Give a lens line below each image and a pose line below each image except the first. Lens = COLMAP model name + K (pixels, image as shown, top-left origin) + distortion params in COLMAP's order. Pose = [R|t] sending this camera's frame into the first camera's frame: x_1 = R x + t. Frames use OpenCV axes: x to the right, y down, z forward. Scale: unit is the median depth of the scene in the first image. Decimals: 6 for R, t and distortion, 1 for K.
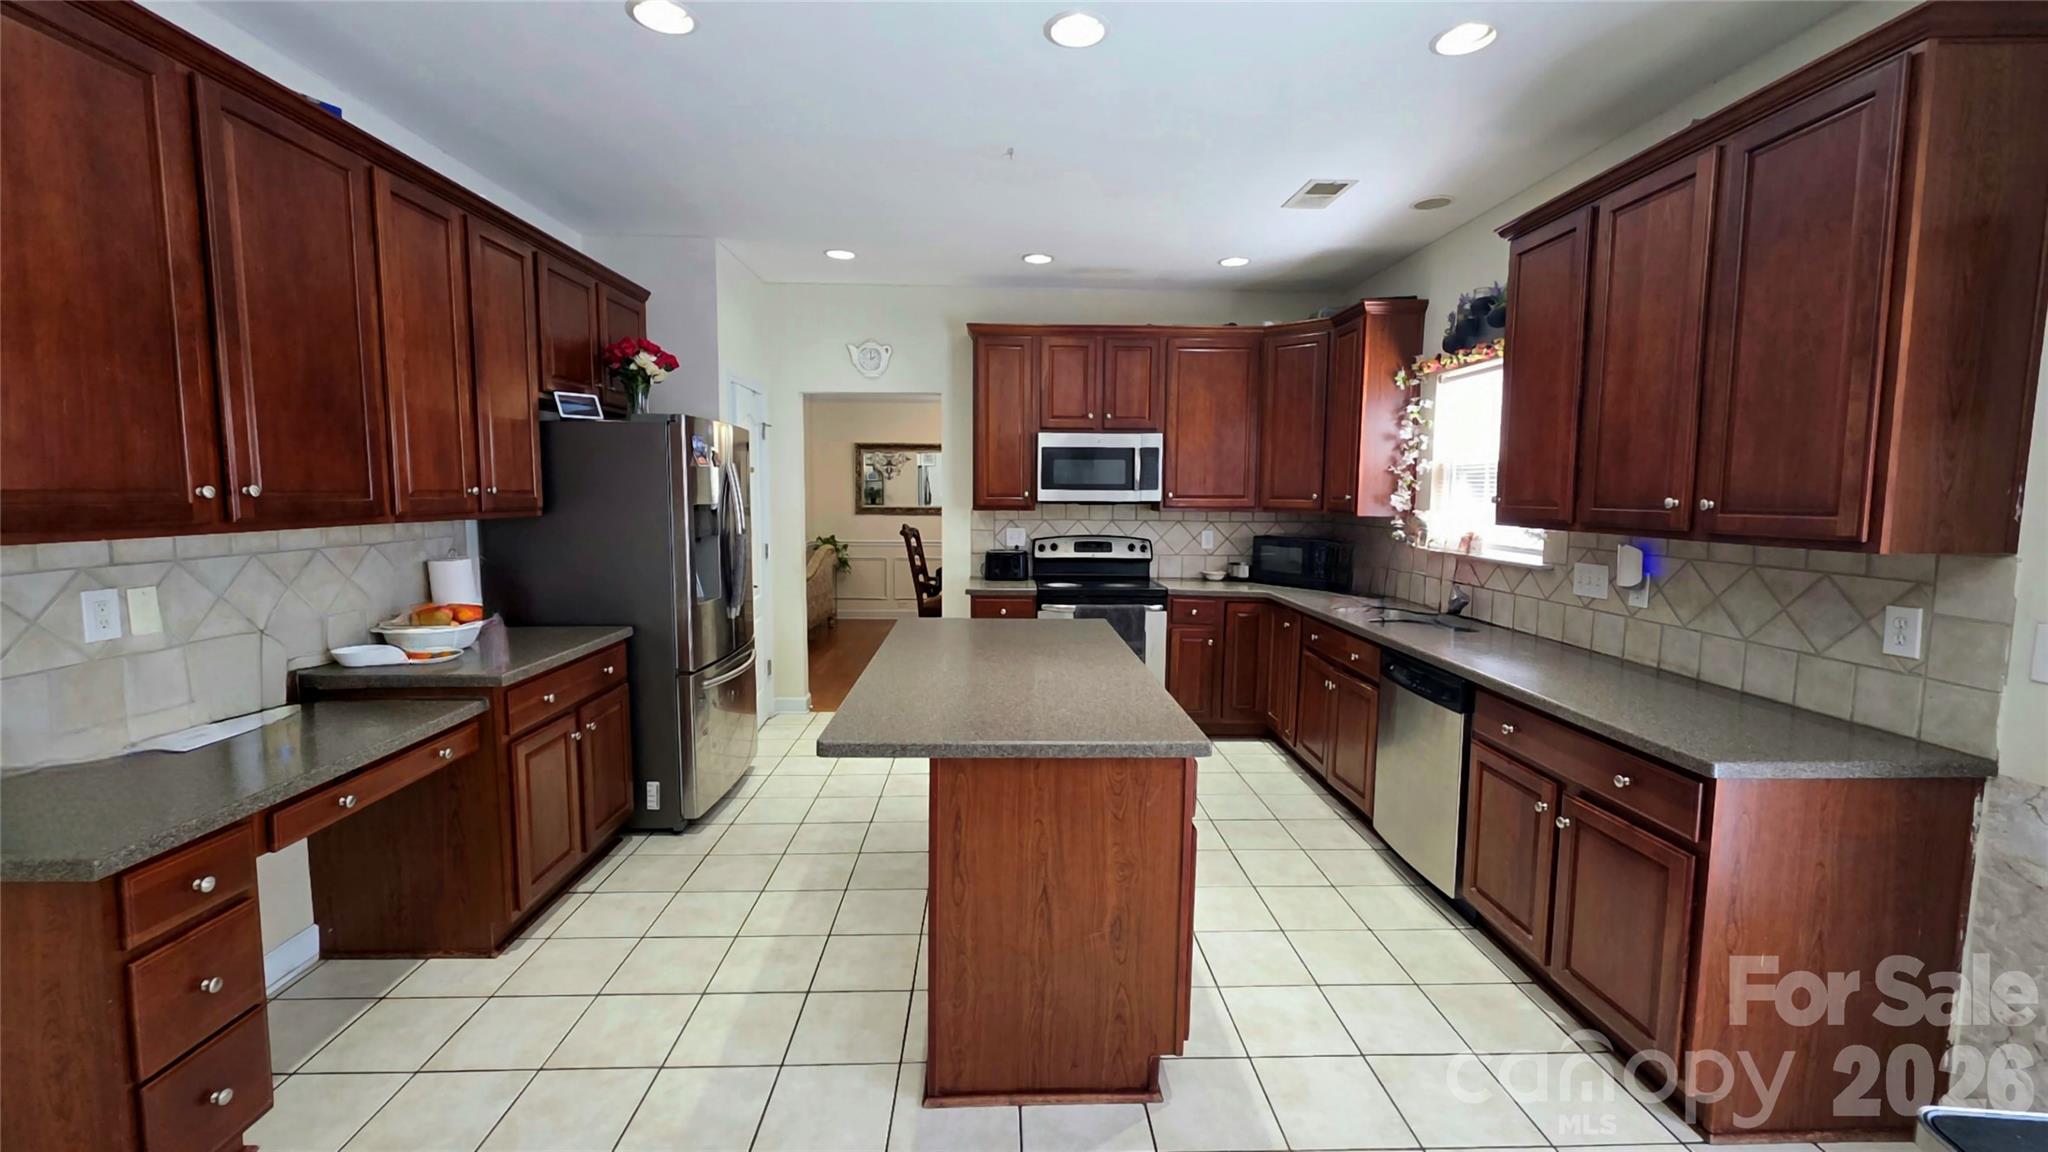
lens RADIAL K [[816.6, 0, 1017.8], [0, 816.6, 571.6], [0, 0, 1]] dist [-0.000795, -0.000305]
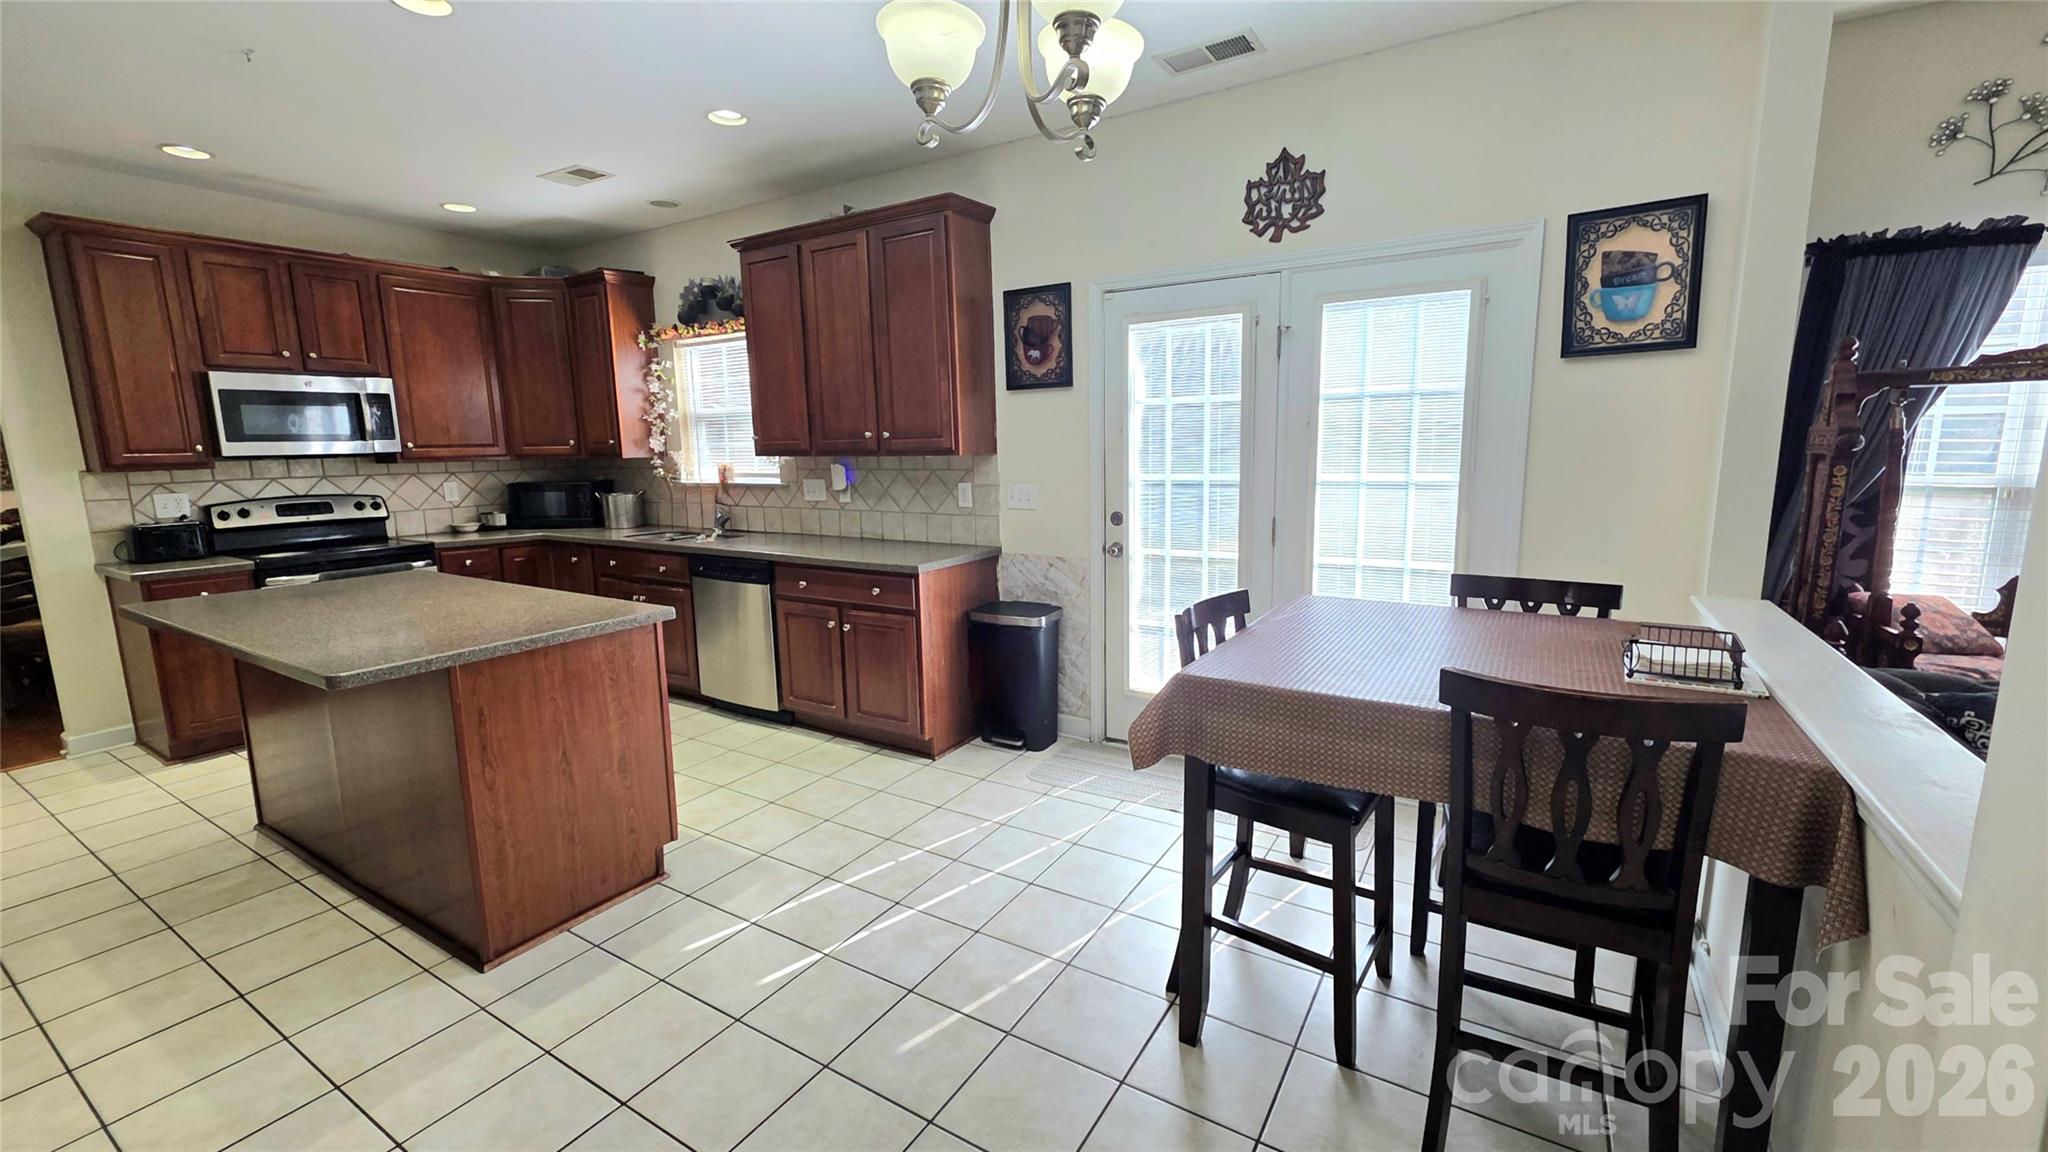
lens RADIAL K [[816.6, 0, 1015.9], [0, 816.6, 568.5], [0, 0, 1]] dist [-0.000795, -0.000305]
pose [[0.563041, -0.146283, 0.813379, -0.357762], [0.104082, 0.988925, 0.105806, 0.034623], [-0.819849, 0.025085, 0.572031, -0.183437]]
